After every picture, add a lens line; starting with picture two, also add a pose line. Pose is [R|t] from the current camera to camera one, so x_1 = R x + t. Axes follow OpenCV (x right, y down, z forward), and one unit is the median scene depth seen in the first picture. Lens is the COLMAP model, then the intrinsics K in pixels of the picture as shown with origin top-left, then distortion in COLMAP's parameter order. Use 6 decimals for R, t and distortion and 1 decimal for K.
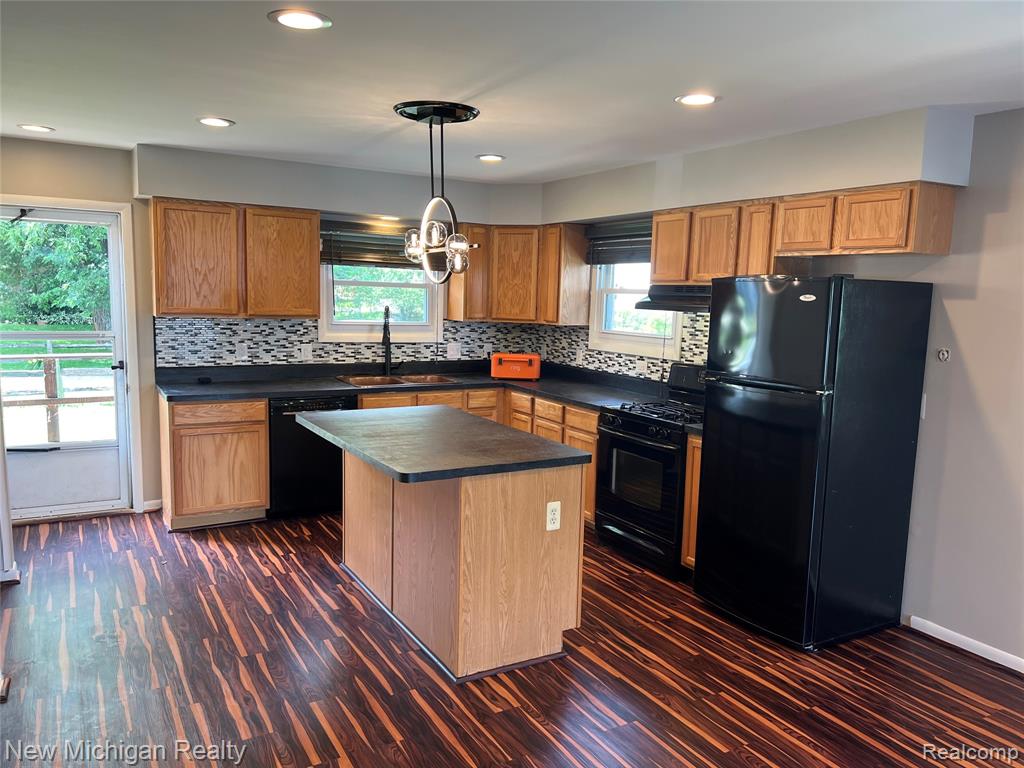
lens RADIAL K [[752.3, 0, 512.7], [0, 752.3, 385.4], [0, 0, 1]] dist [0.026285, -0.032614]
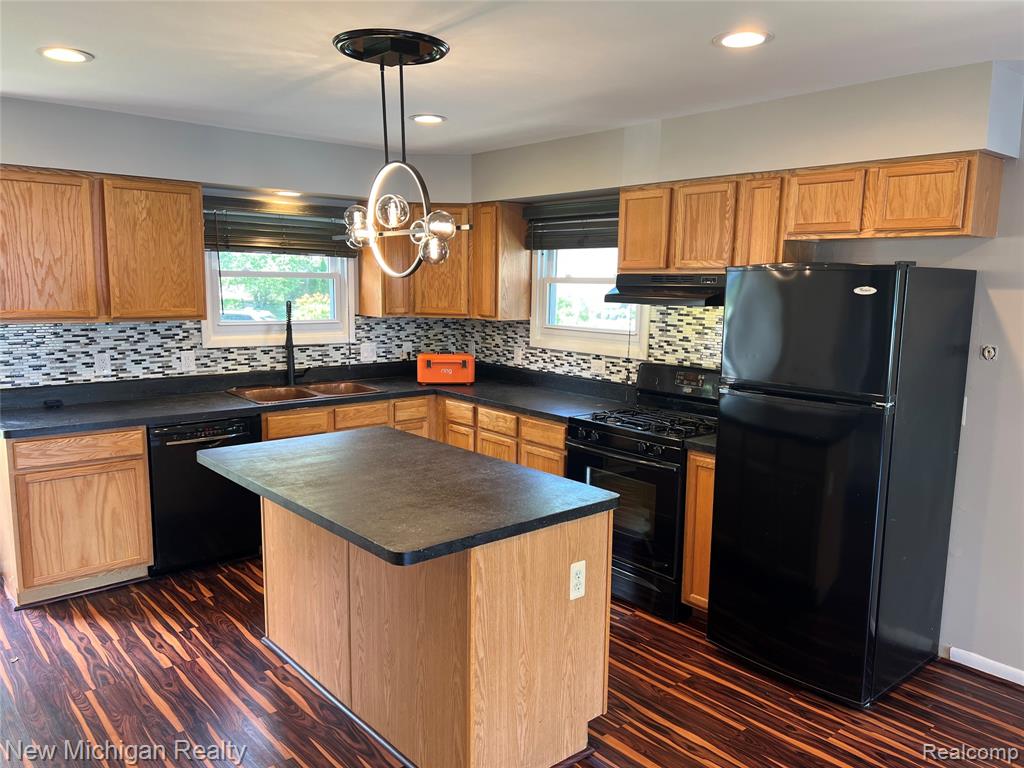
lens RADIAL K [[752.3, 0, 508.2], [0, 752.3, 385.8], [0, 0, 1]] dist [0.026285, -0.032614]
pose [[0.983076, -0.038589, 0.179090, -0.111978], [0.034437, 0.999062, 0.026238, -0.036532], [-0.179935, -0.019627, 0.983483, 0.198418]]
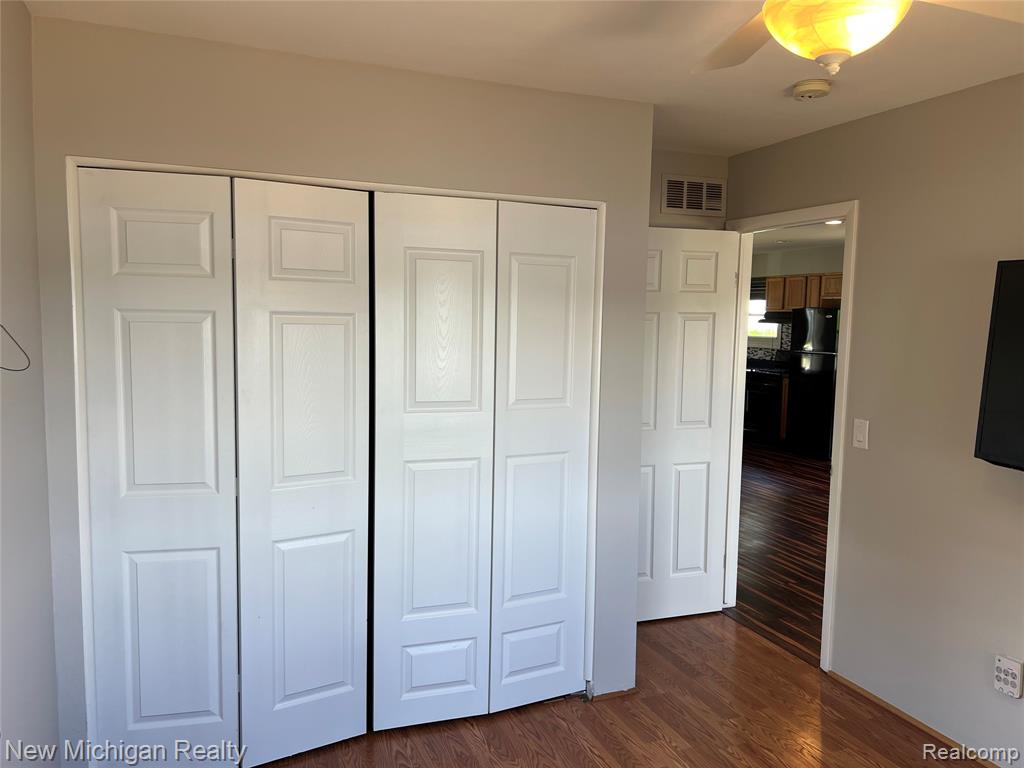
lens RADIAL K [[752.3, 0, 514.4], [0, 752.3, 387.3], [0, 0, 1]] dist [0.026285, -0.032614]
pose [[0.989372, 0.004795, -0.145326, -0.221503], [-0.009701, 0.999406, -0.033069, 0.167942], [0.145081, 0.034127, 0.988831, -1.285638]]
